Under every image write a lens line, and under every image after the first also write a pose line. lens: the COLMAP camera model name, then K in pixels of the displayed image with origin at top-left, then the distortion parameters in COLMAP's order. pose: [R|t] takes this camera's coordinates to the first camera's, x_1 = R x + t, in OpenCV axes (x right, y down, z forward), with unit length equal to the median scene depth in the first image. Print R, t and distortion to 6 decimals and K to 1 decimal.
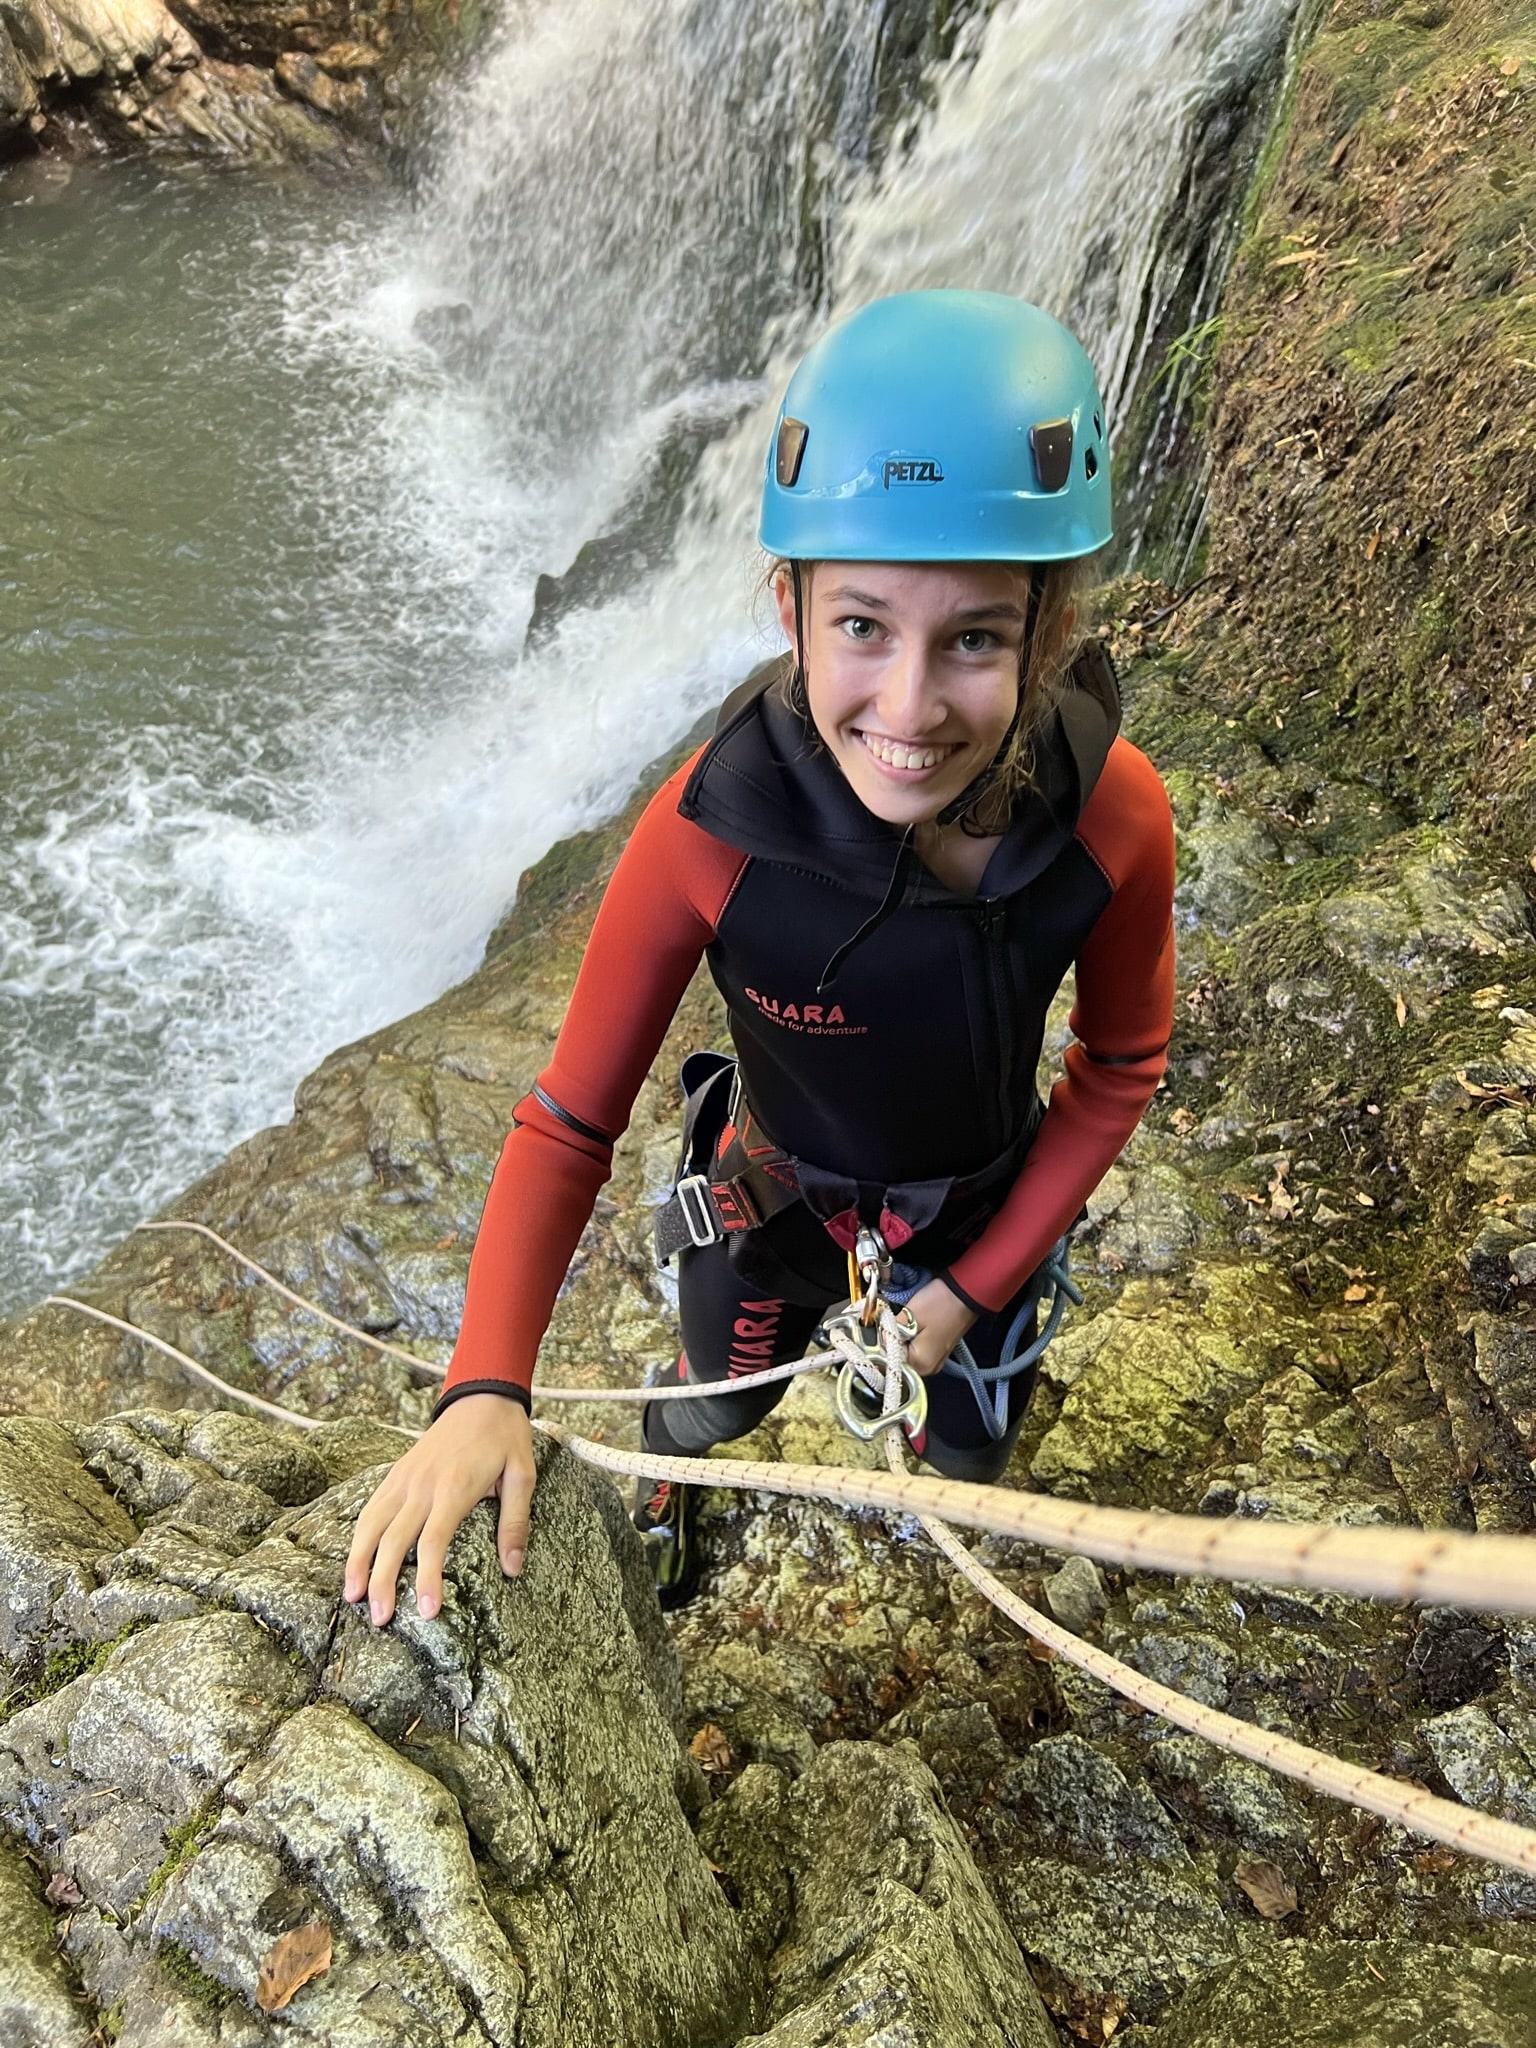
lens RADIAL K [[1582.3, 0, 764.9], [0, 1582.3, 1037.4], [0, 0, 1]] dist [0.034586, -0.046506]
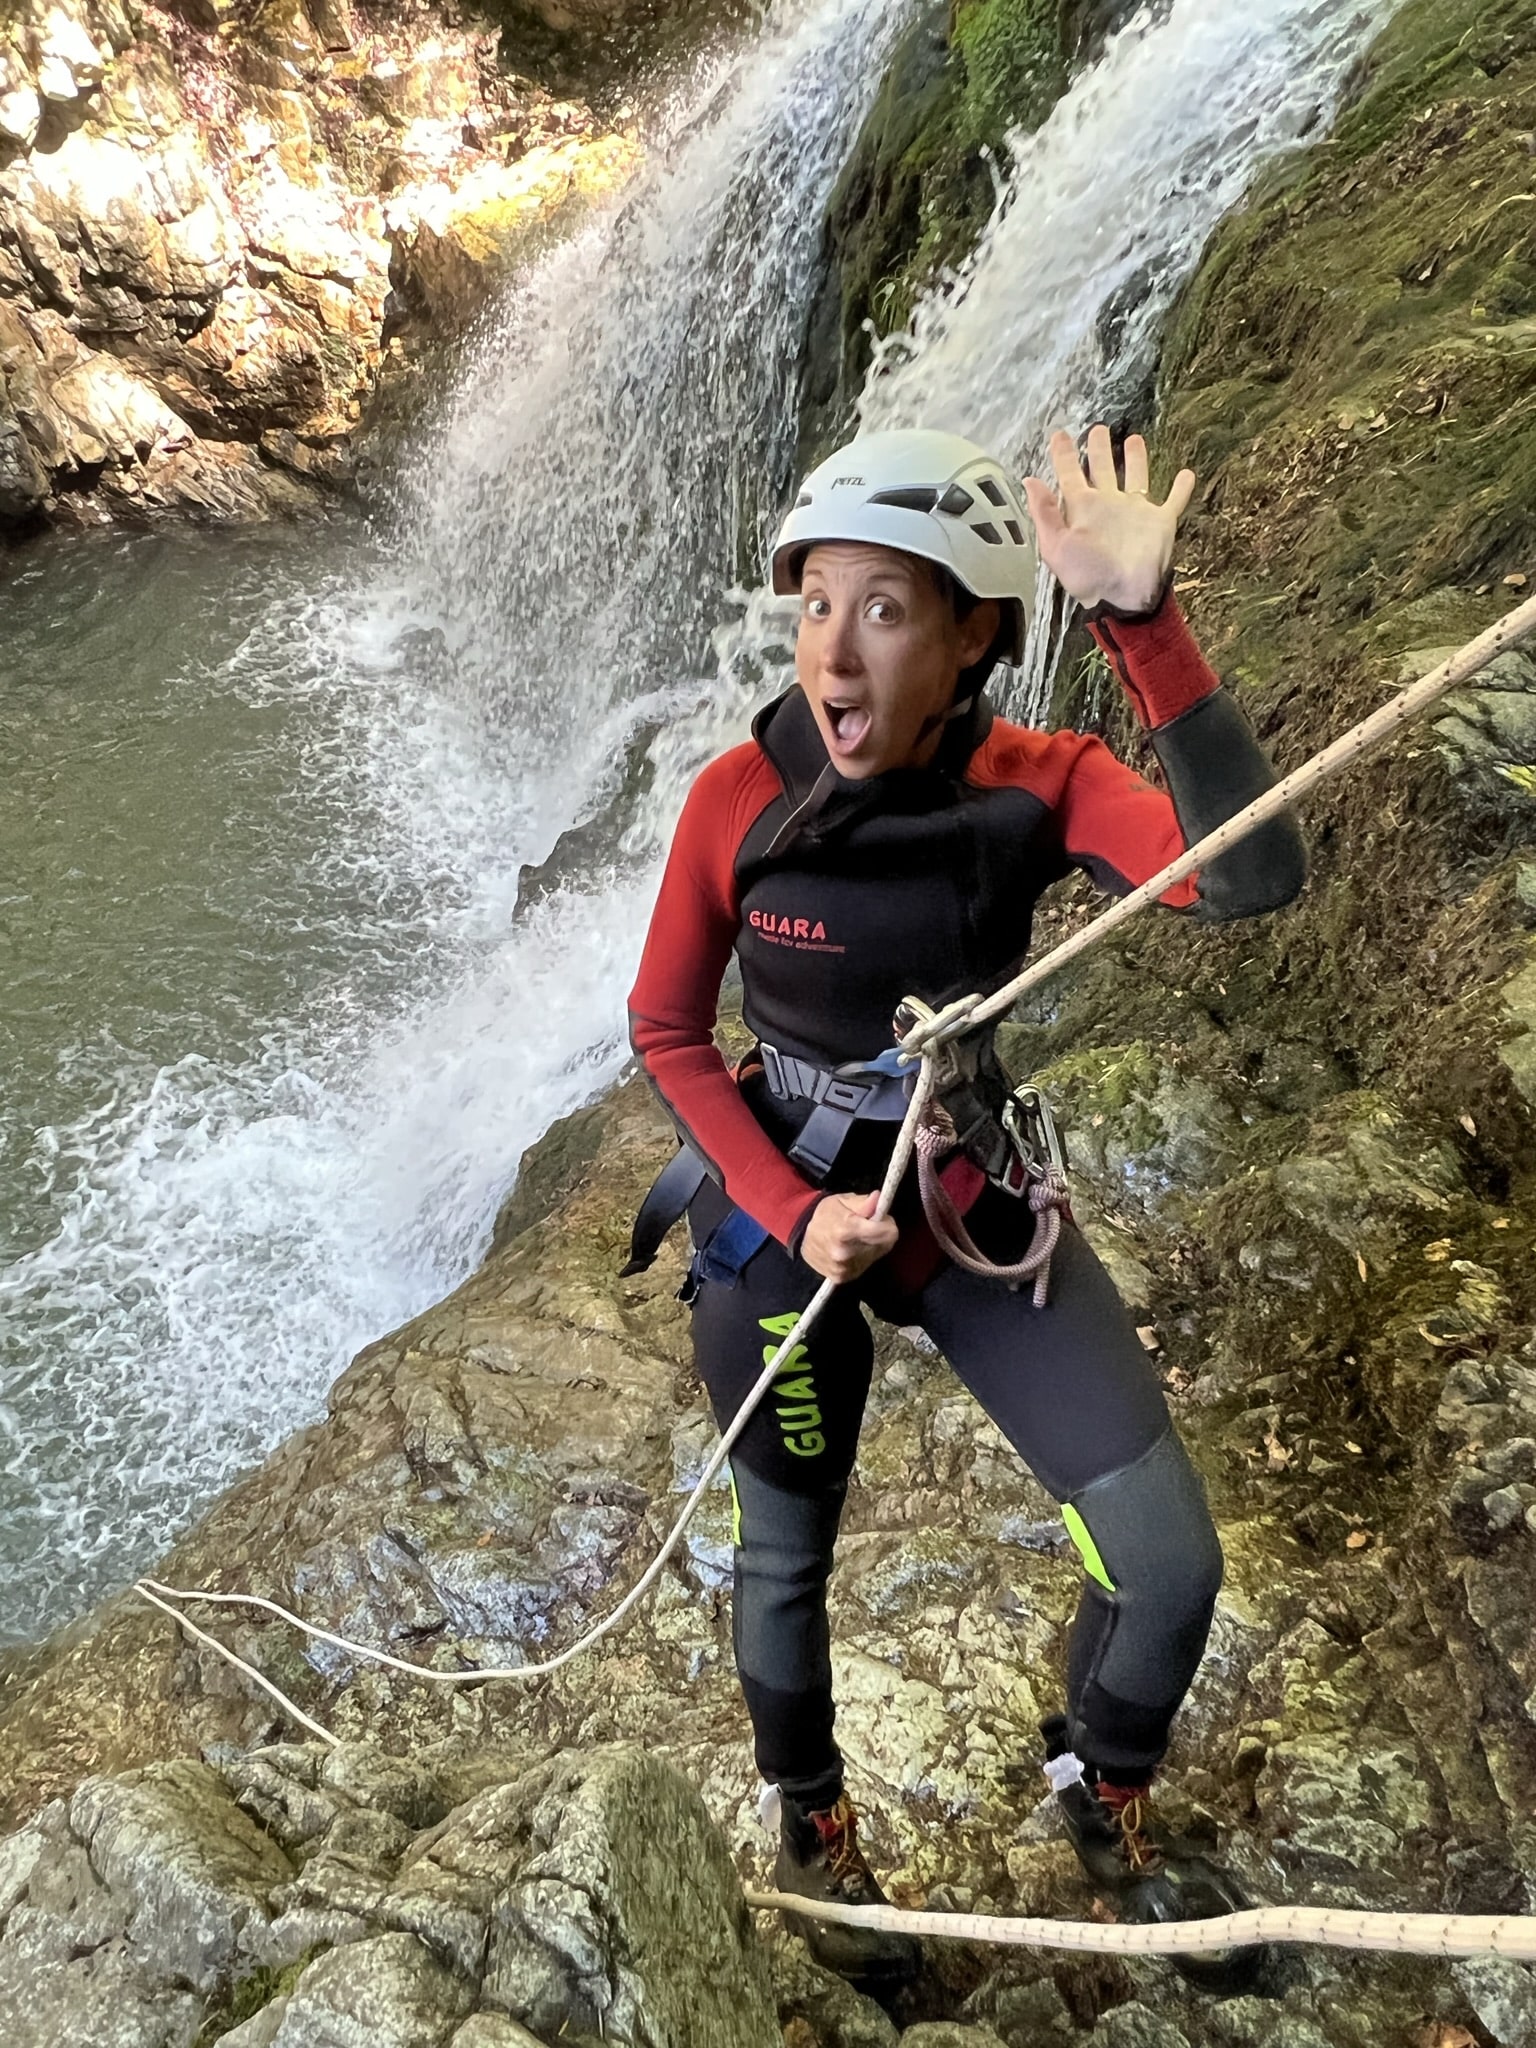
lens RADIAL K [[1581.7, 0, 710.4], [0, 1581.7, 995.8], [0, 0, 1]] dist [-0.008248, 0.006207]
pose [[0.996739, -0.078956, -0.016647, -0.012100], [0.074881, 0.981933, -0.173781, -0.036737], [0.030068, 0.171968, 0.984644, -0.096974]]
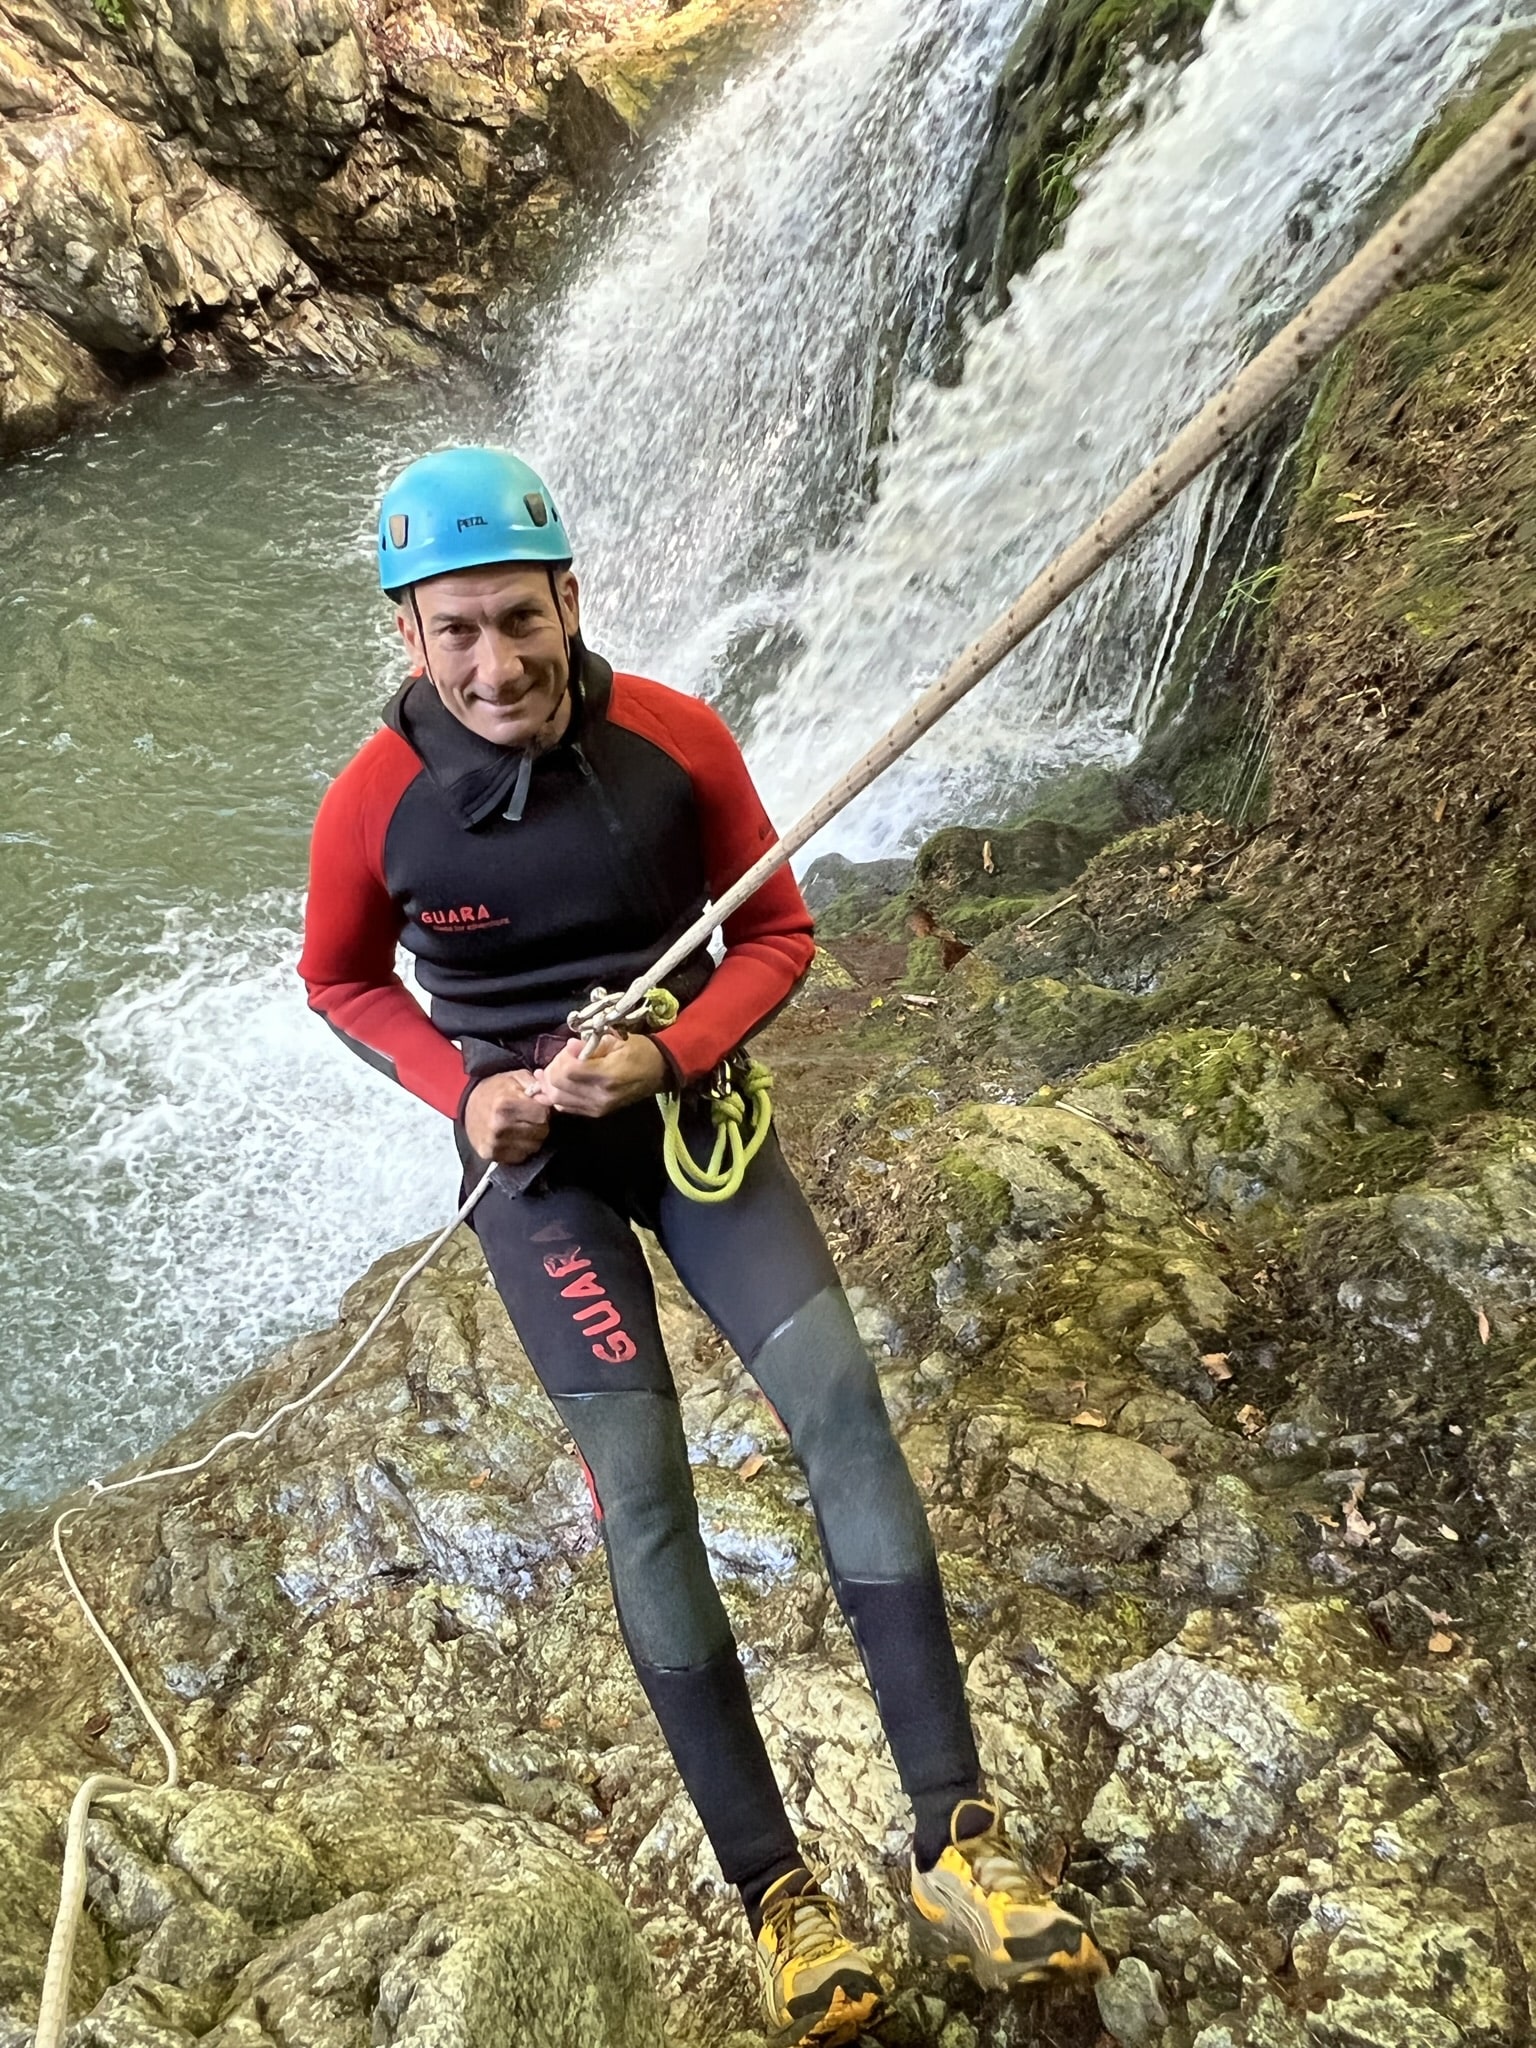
lens RADIAL K [[1584.4, 0, 712.3], [0, 1584.4, 1003.3], [0, 0, 1]] dist [-0.006043, 0.001838]
pose [[0.997173, 0.020325, -0.072343, 0.007855], [-0.028483, 0.993119, -0.113593, -0.071264], [0.069536, 0.115333, 0.990890, 0.016510]]
